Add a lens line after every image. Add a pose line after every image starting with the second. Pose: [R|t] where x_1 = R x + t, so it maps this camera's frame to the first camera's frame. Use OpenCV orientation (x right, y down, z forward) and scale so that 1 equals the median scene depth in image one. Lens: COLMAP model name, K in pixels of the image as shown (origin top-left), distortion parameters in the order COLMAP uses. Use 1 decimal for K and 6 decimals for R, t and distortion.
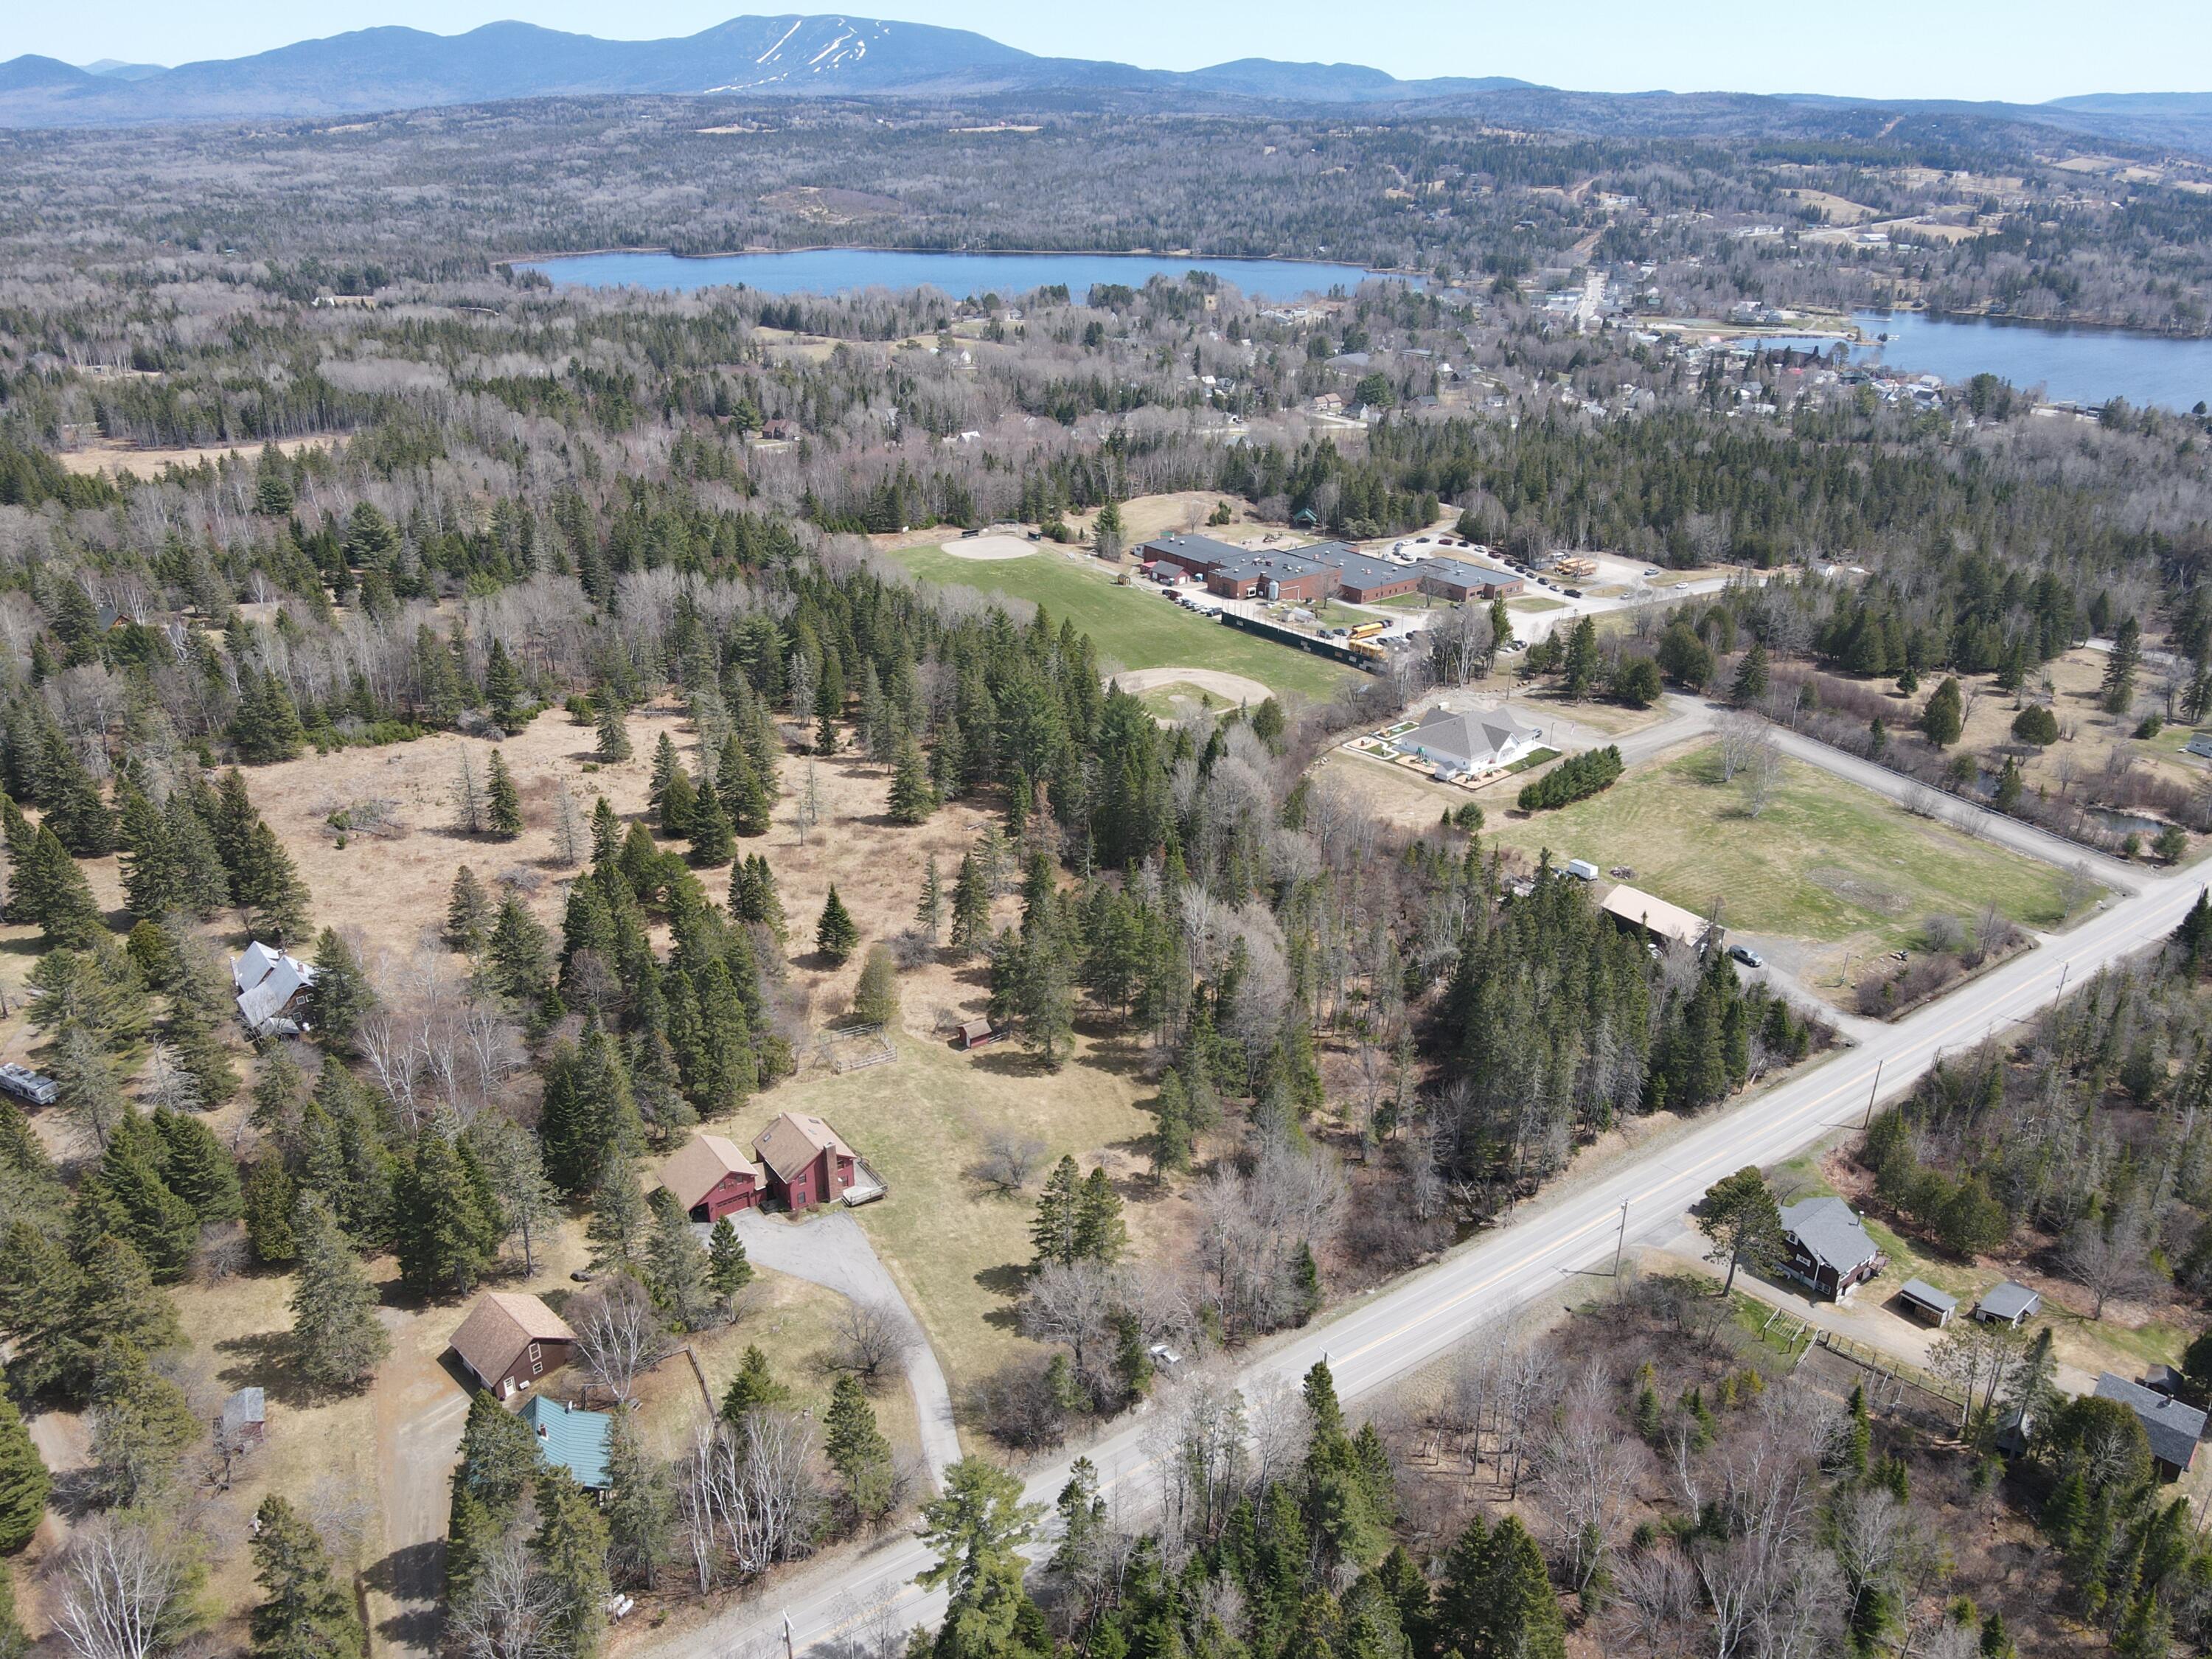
lens RADIAL K [[1629.2, 0, 1091.0], [0, 1629.2, 827.5], [0, 0, 1]] dist [-0.009539, 0.027141]
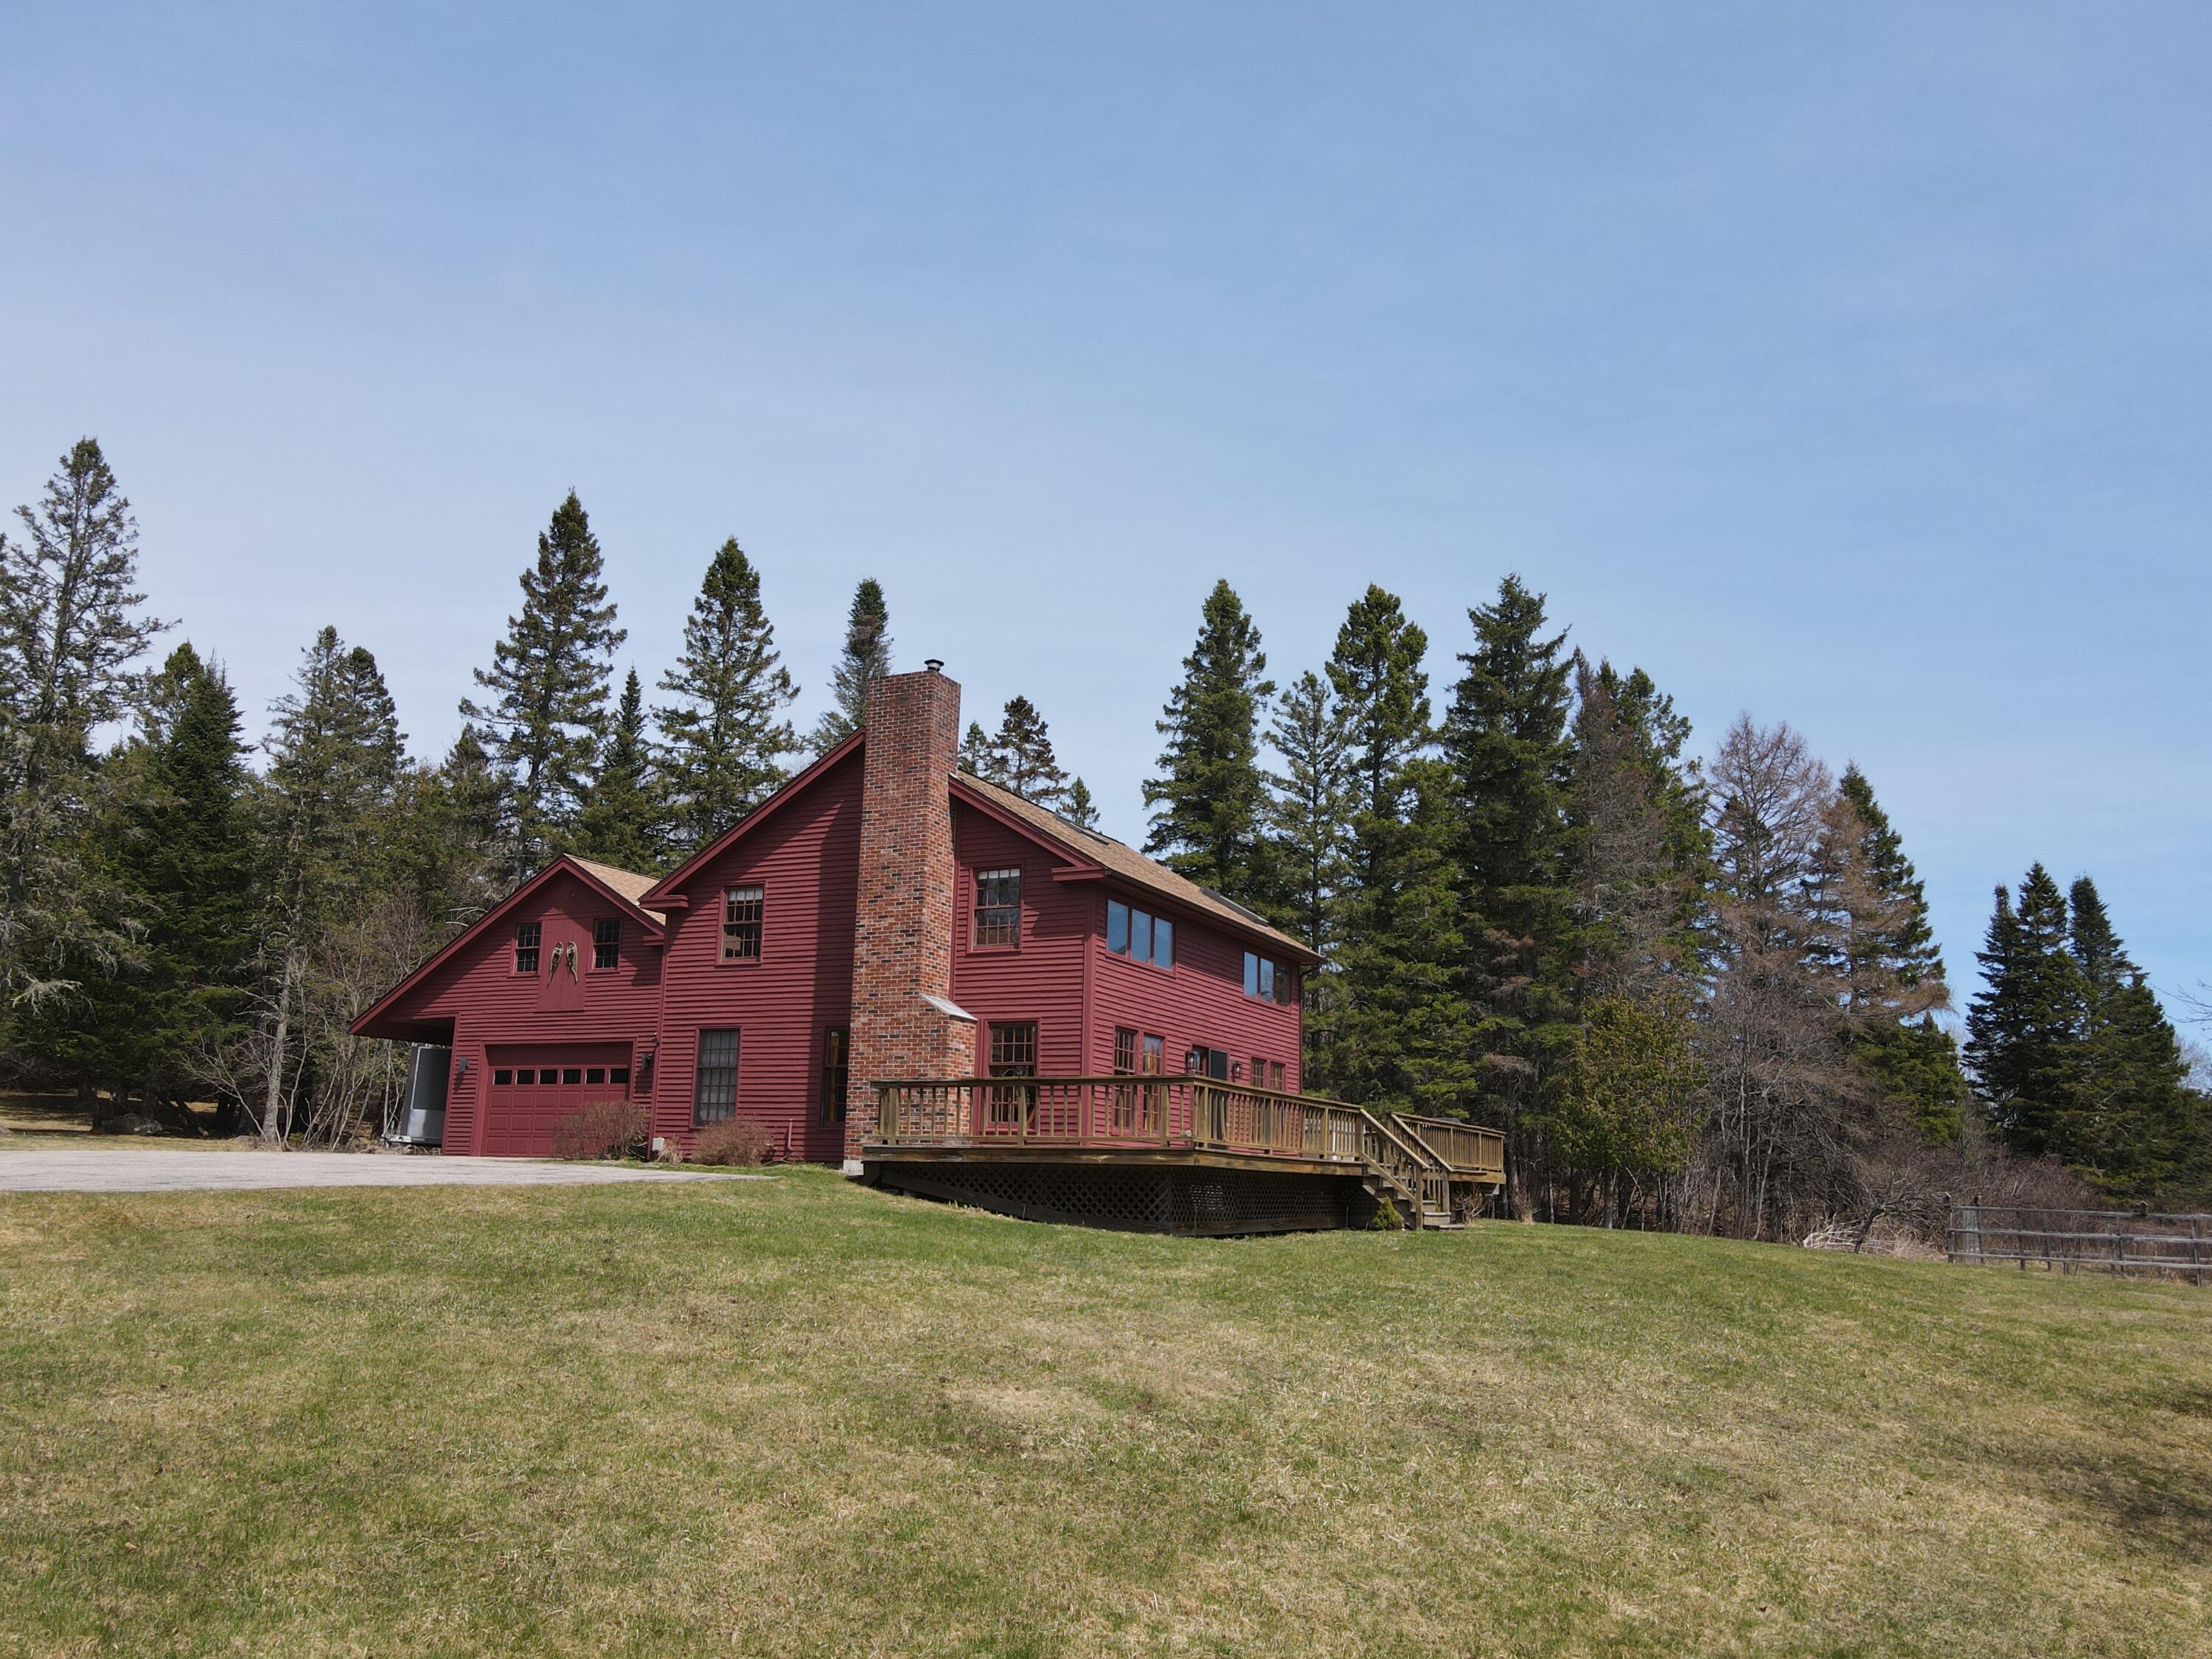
lens RADIAL K [[1629.2, 0, 1091.0], [0, 1629.2, 827.5], [0, 0, 1]] dist [-0.009539, 0.027141]
pose [[0.481809, -0.178257, -0.857954, -0.025908], [-0.368506, 0.847087, -0.382945, 0.179914], [0.795024, 0.500667, 0.342445, 0.690154]]
